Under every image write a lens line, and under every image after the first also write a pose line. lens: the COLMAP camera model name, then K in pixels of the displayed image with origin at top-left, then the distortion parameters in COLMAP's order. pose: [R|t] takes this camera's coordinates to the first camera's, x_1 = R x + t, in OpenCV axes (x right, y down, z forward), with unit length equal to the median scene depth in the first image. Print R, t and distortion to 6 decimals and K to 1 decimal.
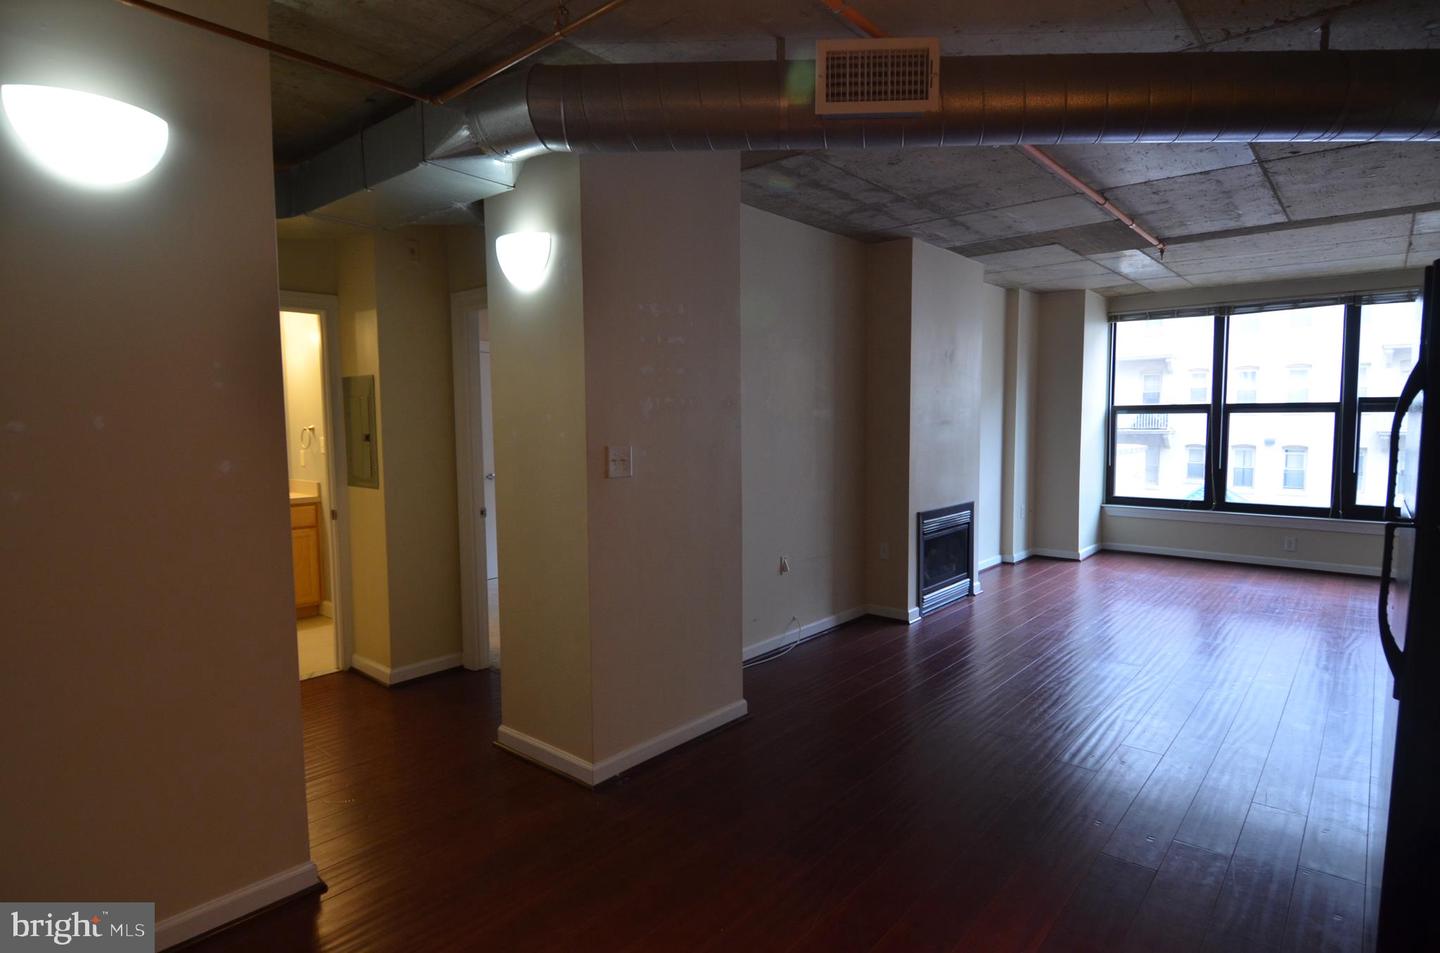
lens RADIAL K [[766.7, 0, 712.7], [0, 766.7, 481.2], [0, 0, 1]] dist [-0.003561, -0.002465]
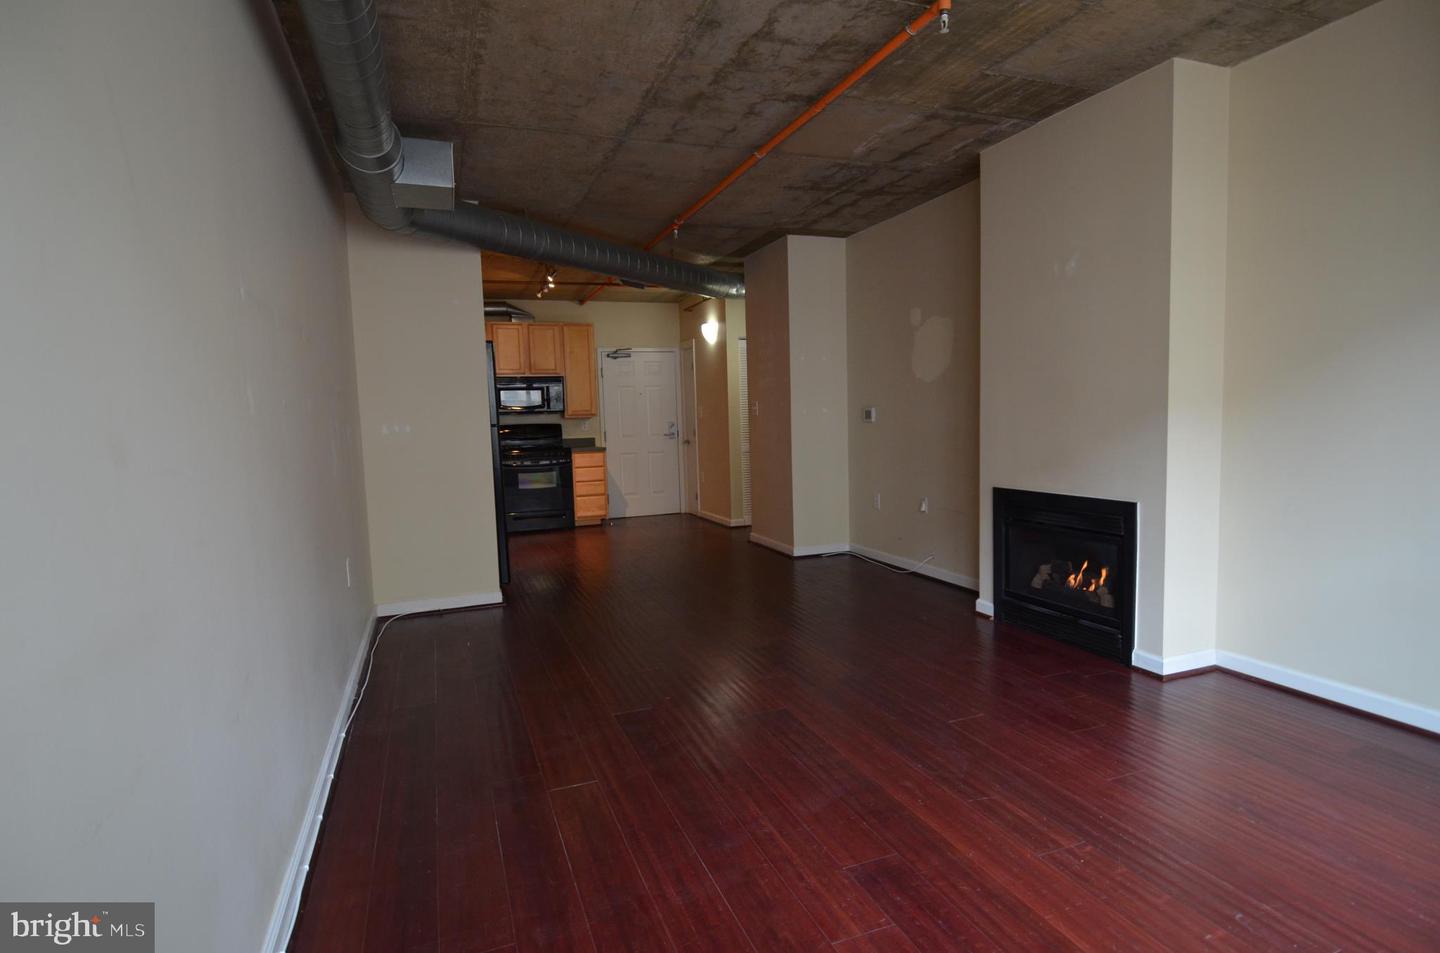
lens RADIAL K [[766.7, 0, 720.1], [0, 766.7, 477.6], [0, 0, 1]] dist [-0.003561, -0.002465]
pose [[-0.470314, 0.105467, -0.876175, 0.959894], [-0.031934, 0.990149, 0.136328, -0.068104], [0.881921, 0.092097, -0.462312, 0.981807]]
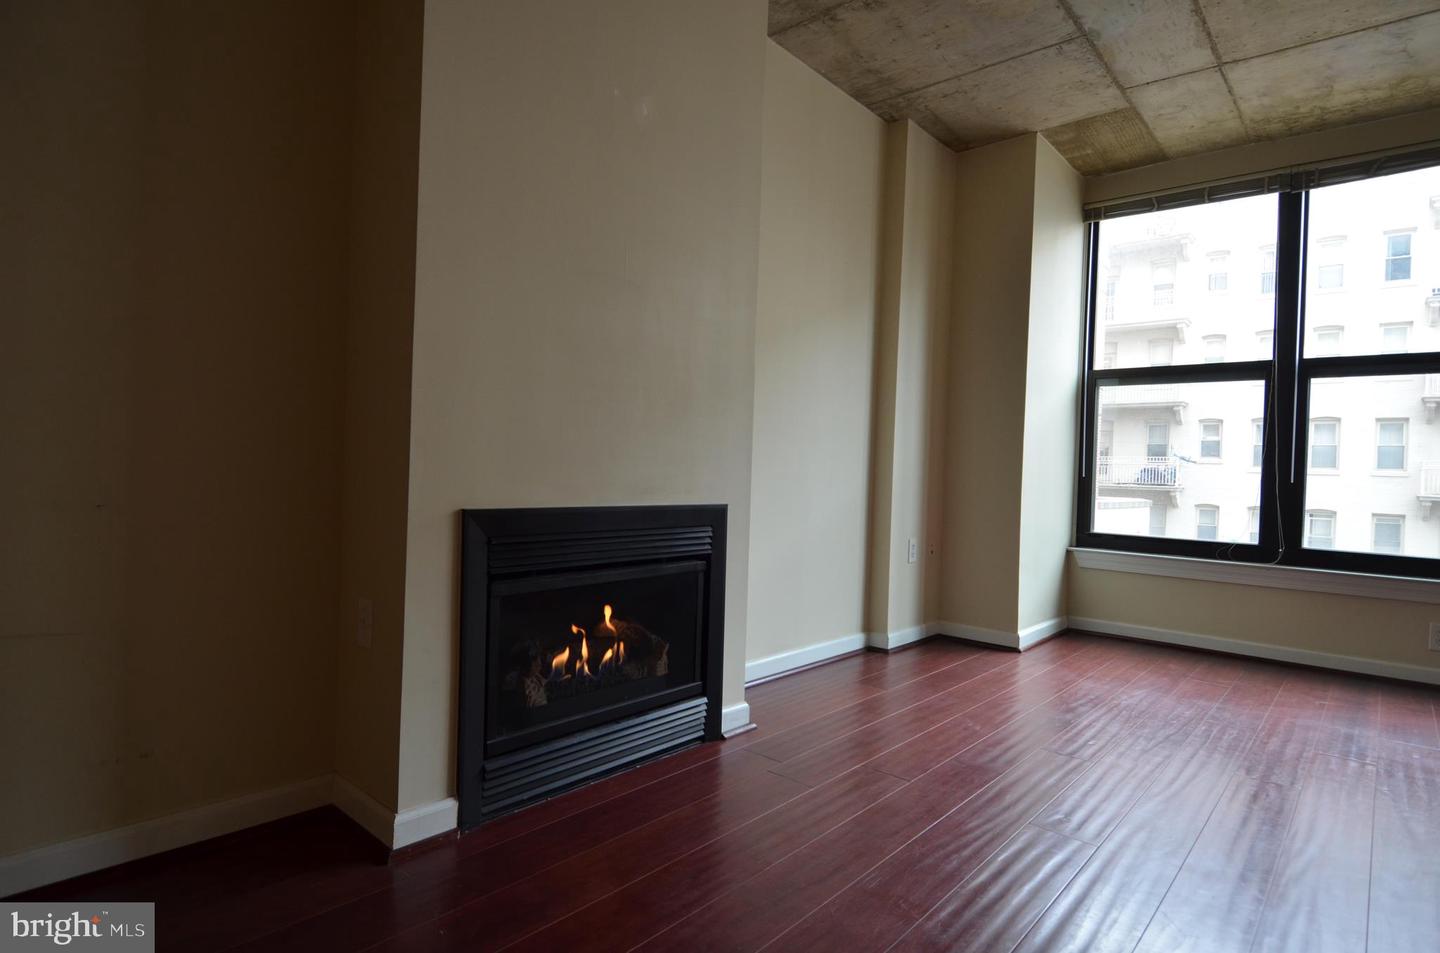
lens RADIAL K [[766.7, 0, 725.9], [0, 766.7, 474.4], [0, 0, 1]] dist [-0.003561, -0.002465]
pose [[0.998863, 0.047249, 0.006349, 0.274132], [-0.046648, 0.996143, -0.074323, 0.033311], [-0.009837, 0.073942, 0.997214, 0.481642]]
